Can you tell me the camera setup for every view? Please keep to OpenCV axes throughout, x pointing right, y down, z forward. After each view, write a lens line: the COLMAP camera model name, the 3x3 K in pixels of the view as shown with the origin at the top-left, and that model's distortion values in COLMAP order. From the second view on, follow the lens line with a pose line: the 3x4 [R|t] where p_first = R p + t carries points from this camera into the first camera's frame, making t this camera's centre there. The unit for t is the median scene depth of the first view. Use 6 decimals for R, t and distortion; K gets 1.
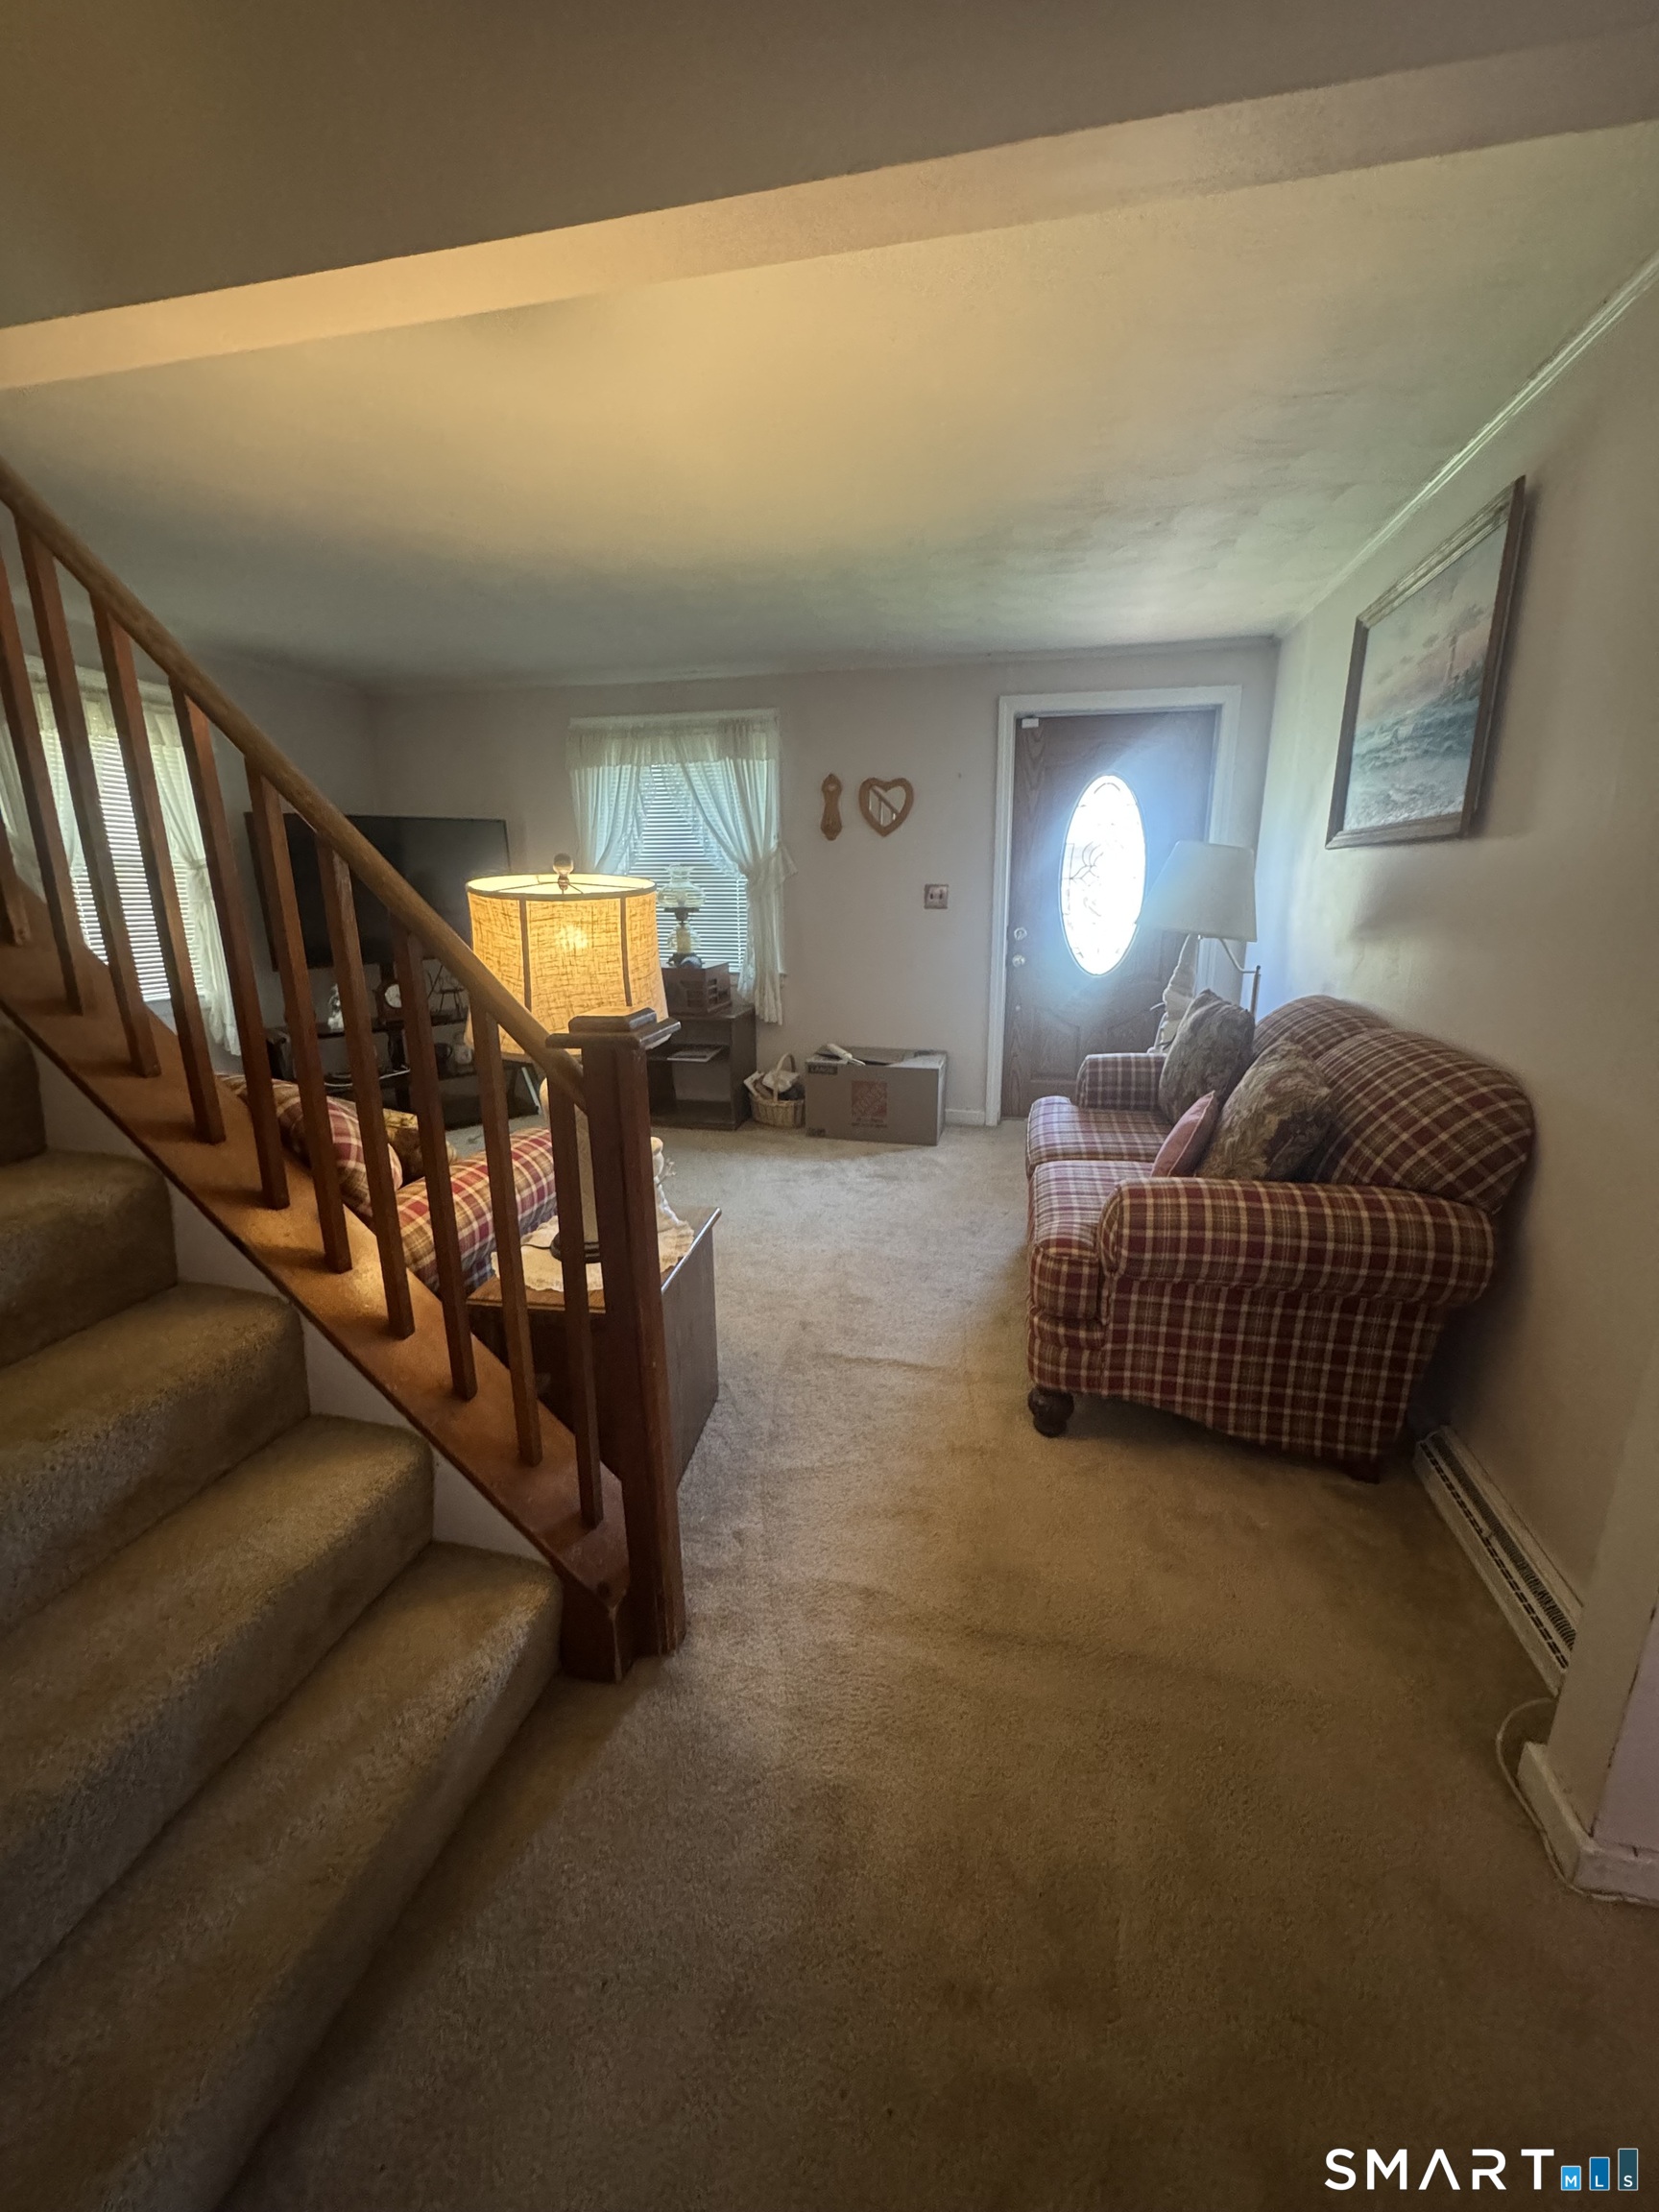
lens RADIAL K [[884.5, 0, 829.5], [0, 884.5, 1106.0], [0, 0, 1]] dist [0.000761, -0.000184]
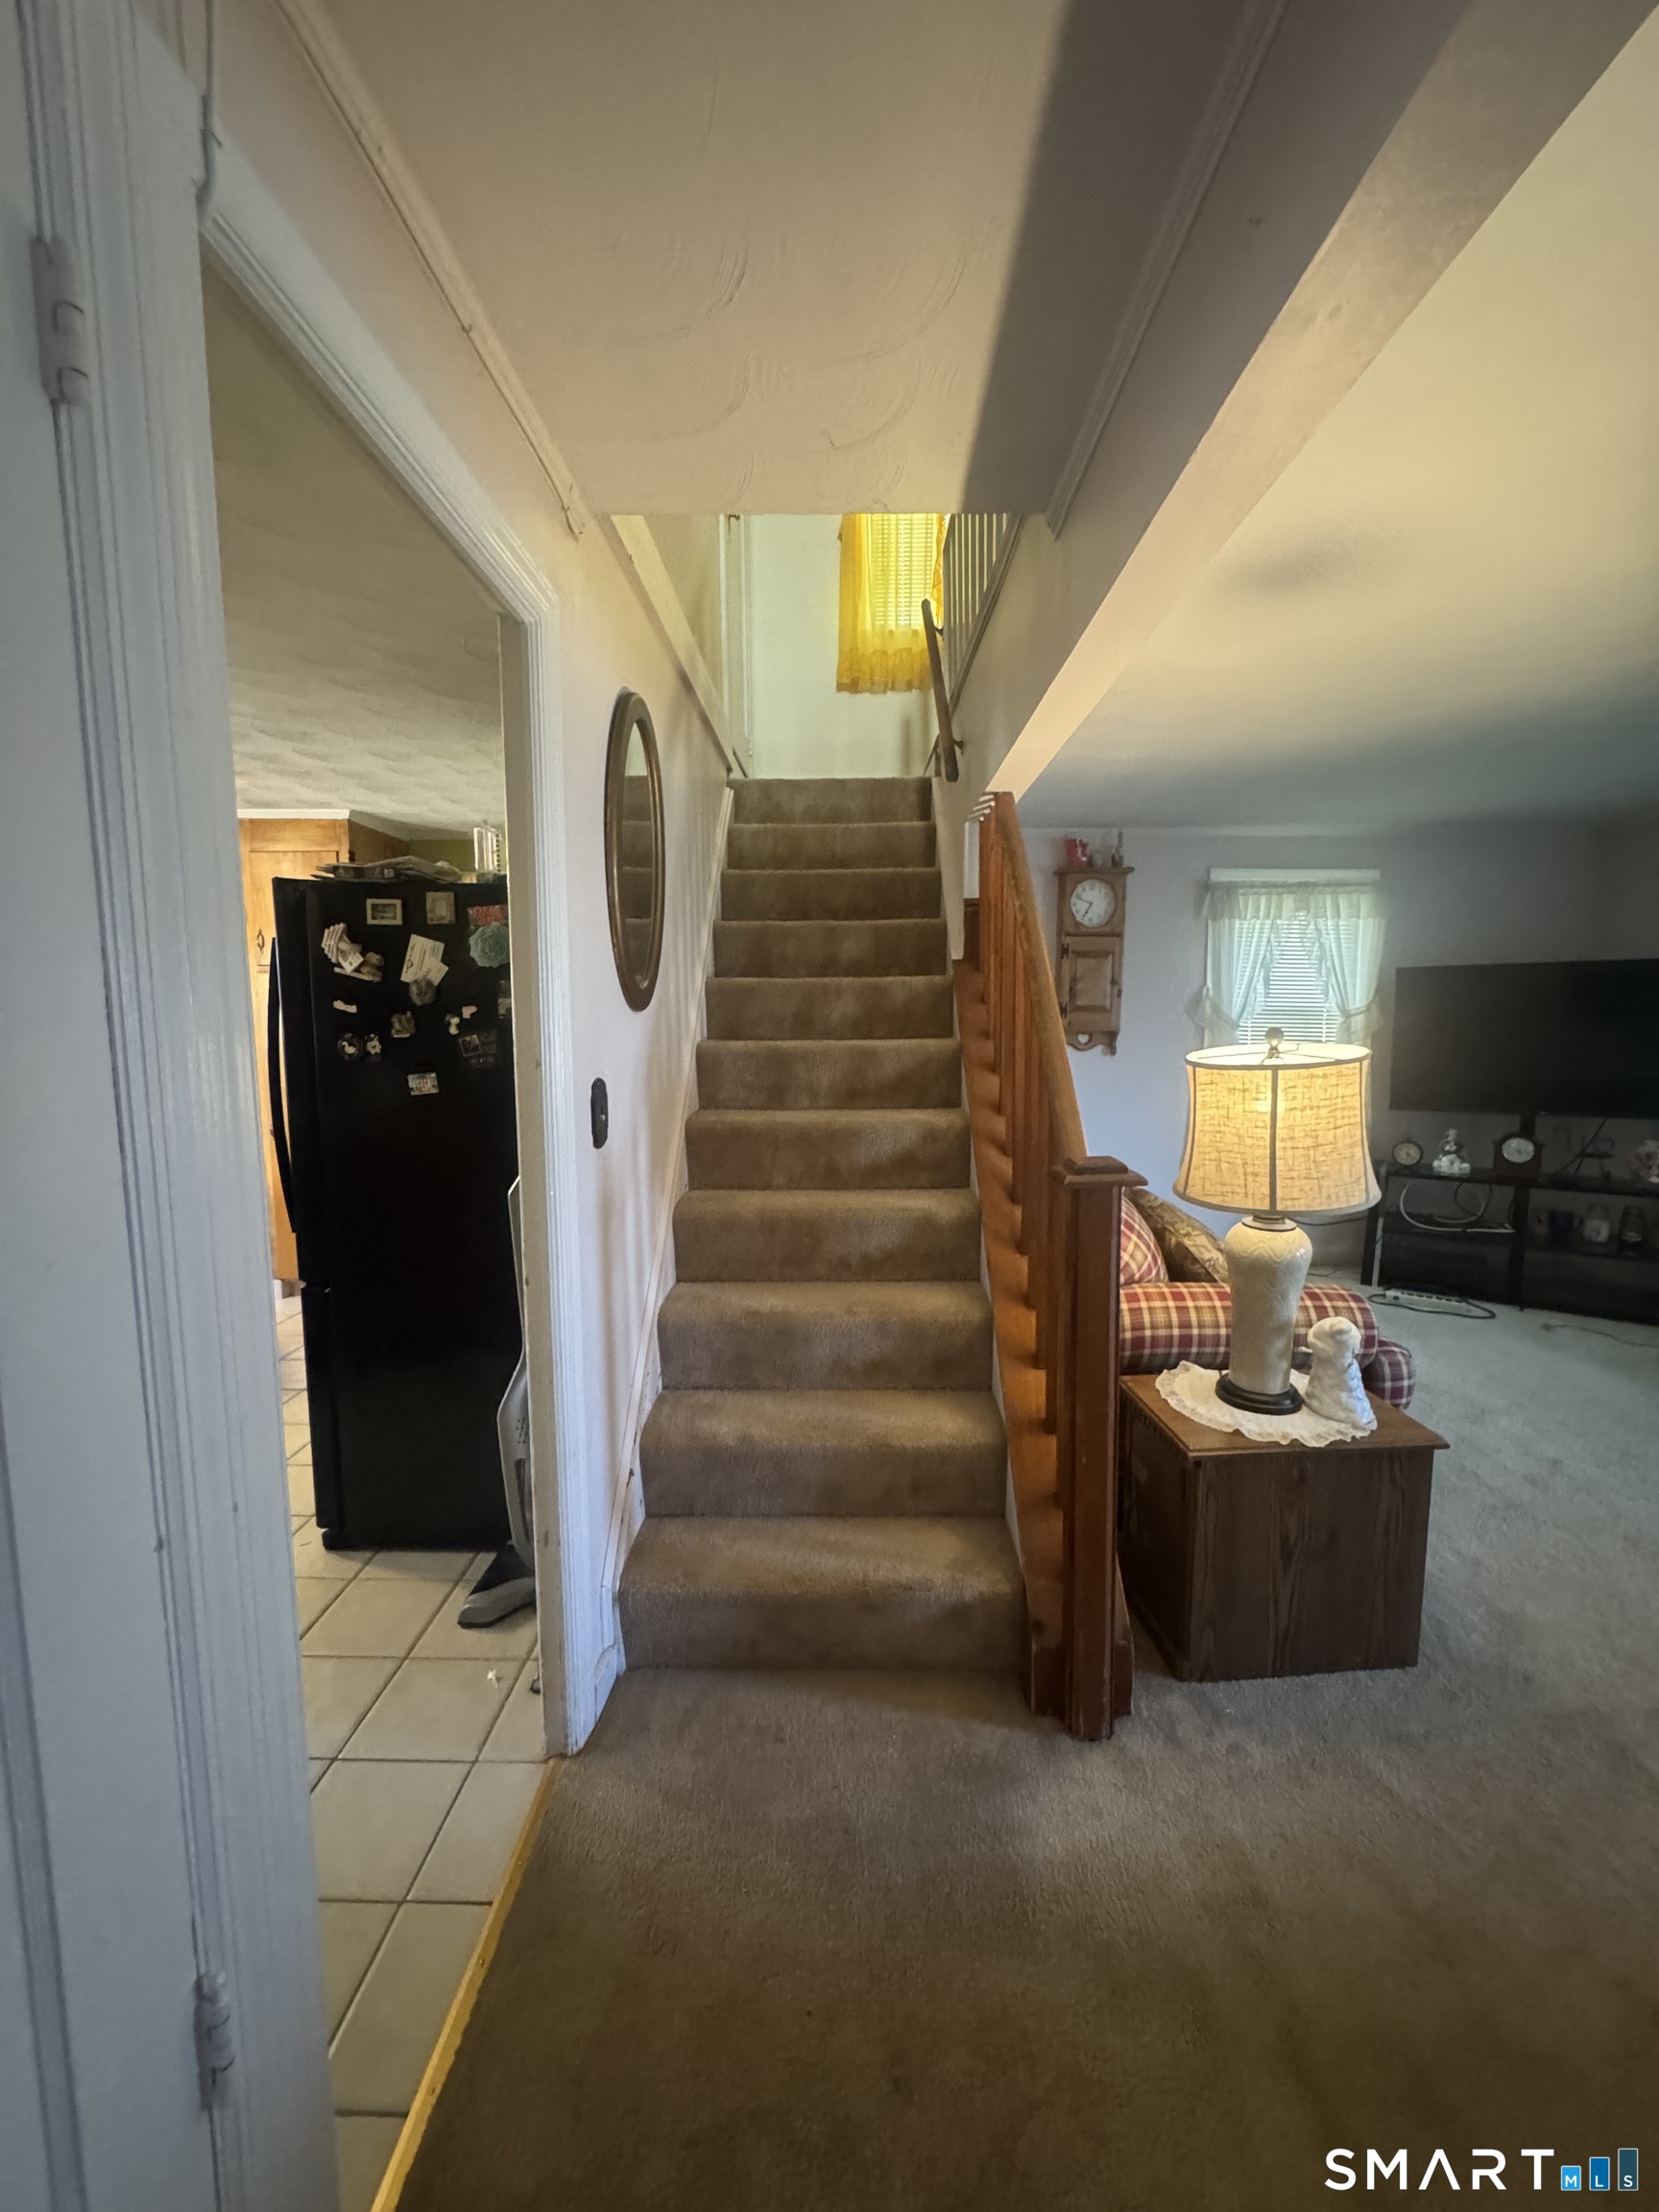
lens RADIAL K [[884.5, 0, 829.5], [0, 884.5, 1106.0], [0, 0, 1]] dist [0.000761, -0.000184]
pose [[0.211966, 0.106954, -0.971407, 0.254092], [-0.242970, 0.968551, 0.053622, -0.044420], [0.946592, 0.224657, 0.231287, 0.094384]]
